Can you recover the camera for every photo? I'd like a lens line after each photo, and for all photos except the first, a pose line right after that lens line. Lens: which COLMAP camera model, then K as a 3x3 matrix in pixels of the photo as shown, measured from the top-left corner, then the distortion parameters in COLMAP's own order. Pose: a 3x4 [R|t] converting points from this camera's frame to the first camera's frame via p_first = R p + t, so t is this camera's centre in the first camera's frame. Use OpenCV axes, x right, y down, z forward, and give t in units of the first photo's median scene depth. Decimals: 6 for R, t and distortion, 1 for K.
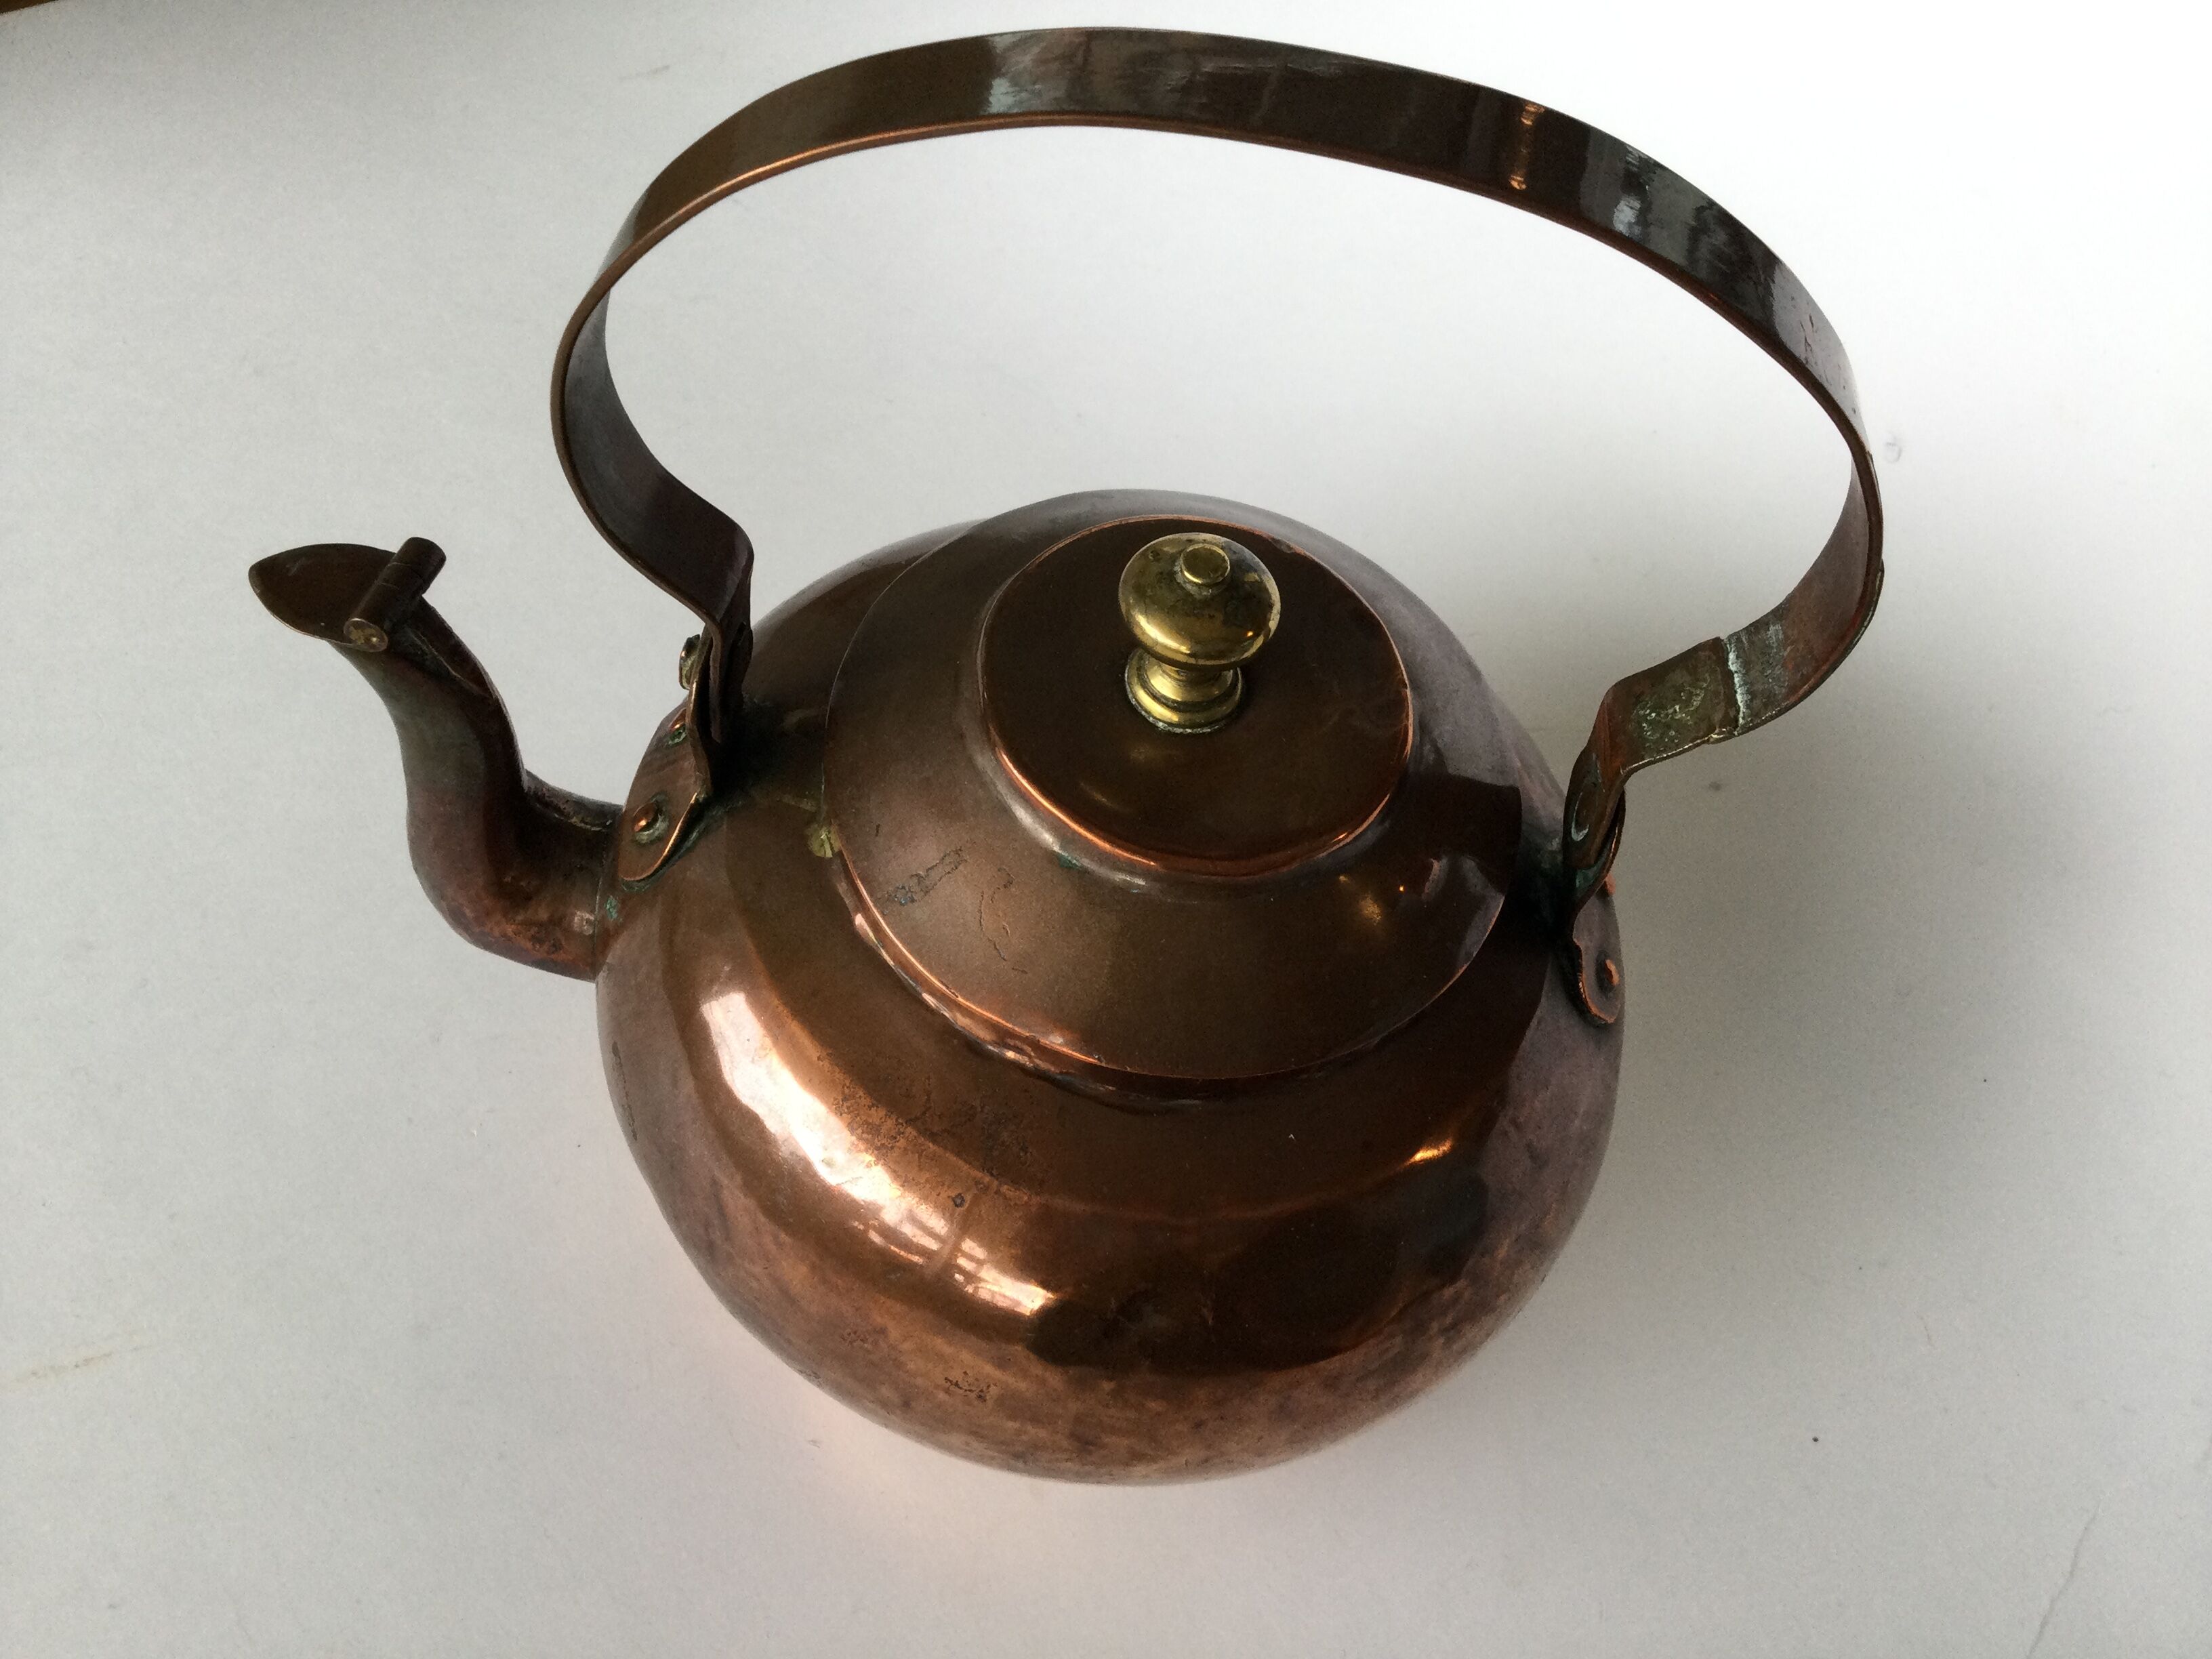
lens RADIAL K [[1970.7, 0, 1045.7], [0, 1970.7, 817.0], [0, 0, 1]] dist [0.047067, -0.133730]
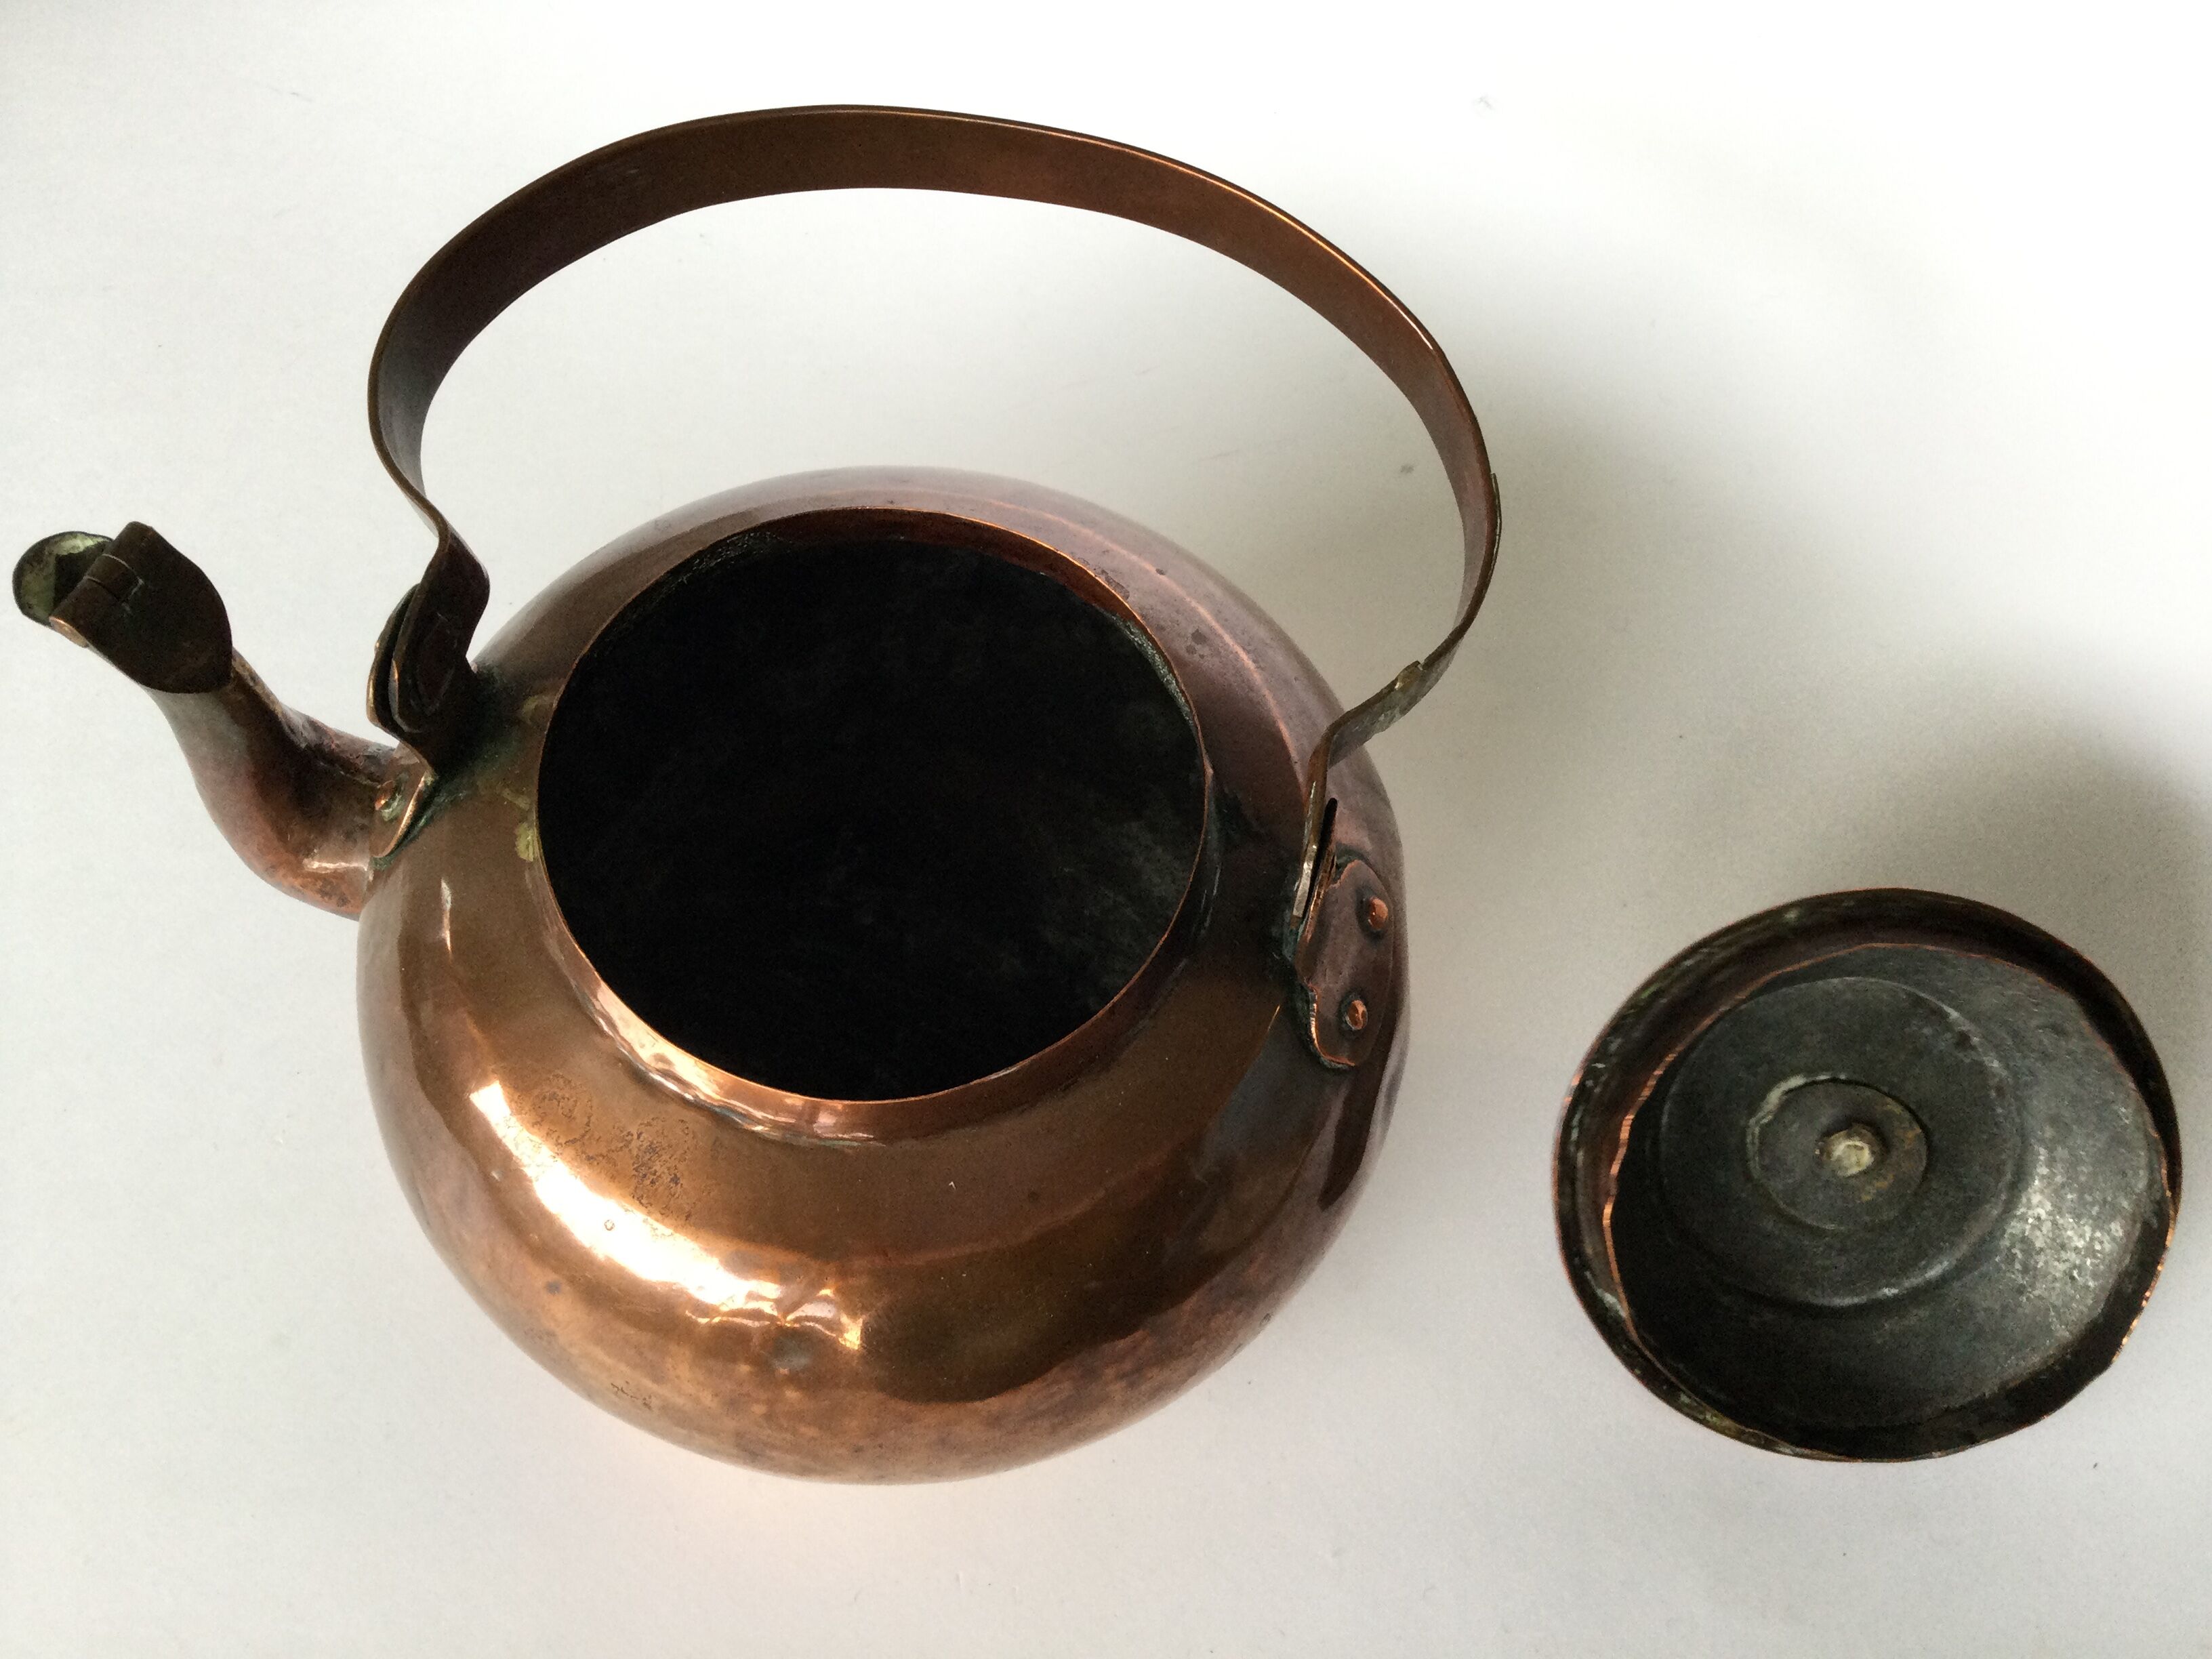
lens RADIAL K [[1970.7, 0, 1091.2], [0, 1970.7, 817.9], [0, 0, 1]] dist [0.047067, -0.133730]
pose [[0.991941, 0.066818, -0.107654, 0.275540], [-0.053513, 0.991079, 0.122060, -0.137557], [0.114849, -0.115316, 0.986667, 0.056255]]
